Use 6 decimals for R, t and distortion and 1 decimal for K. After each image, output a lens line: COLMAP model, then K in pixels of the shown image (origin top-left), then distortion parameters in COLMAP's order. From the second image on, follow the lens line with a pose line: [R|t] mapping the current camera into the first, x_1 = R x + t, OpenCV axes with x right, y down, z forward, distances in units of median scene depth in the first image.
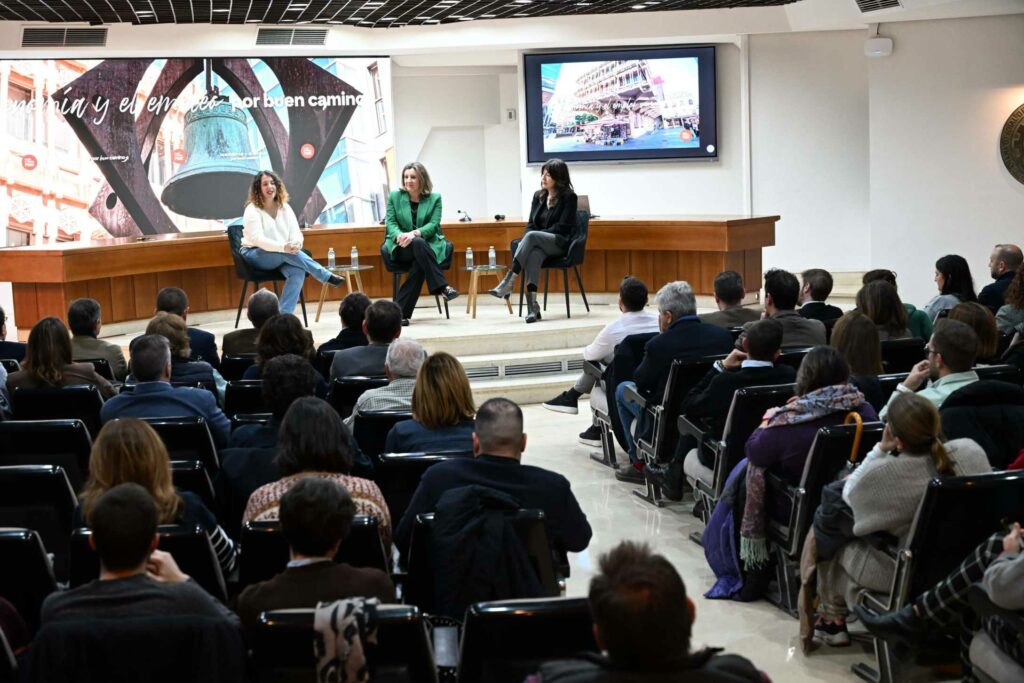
lens RADIAL K [[1517.5, 0, 512.9], [0, 1517.5, 344.2], [0, 0, 1]] dist [-0.007687, 0.000000]
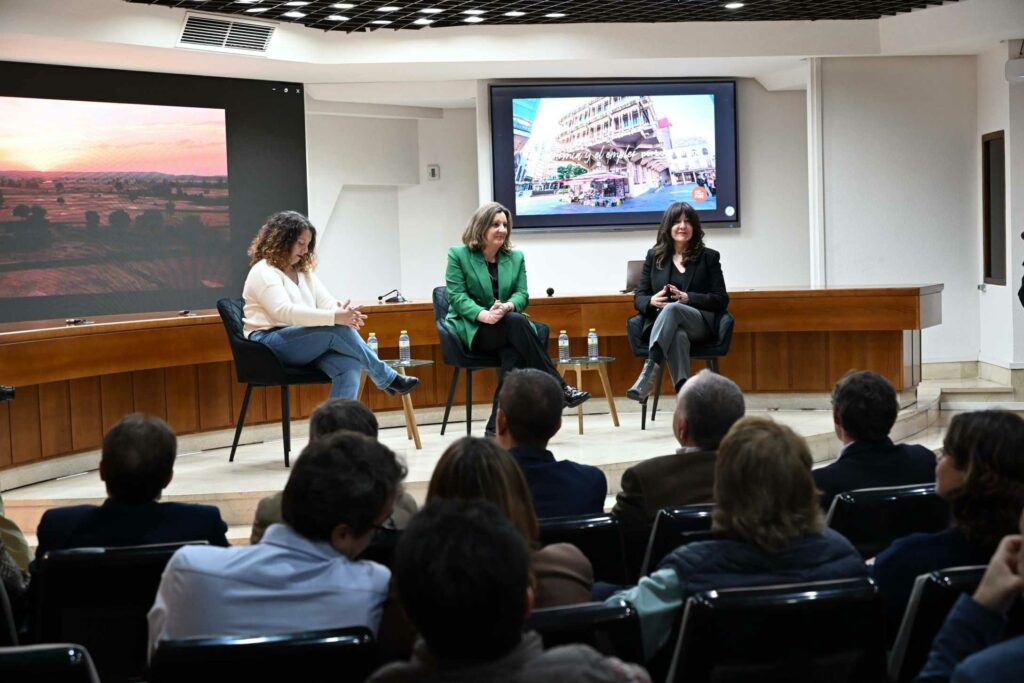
lens RADIAL K [[1503.1, 0, 511.8], [0, 1503.1, 338.5], [0, 0, 1]] dist [-0.034346, 0.000000]
pose [[0.956596, -0.014168, 0.291072, -0.202185], [0.039657, 0.995855, -0.081858, -0.005009], [-0.288706, 0.089848, 0.953193, 0.302017]]
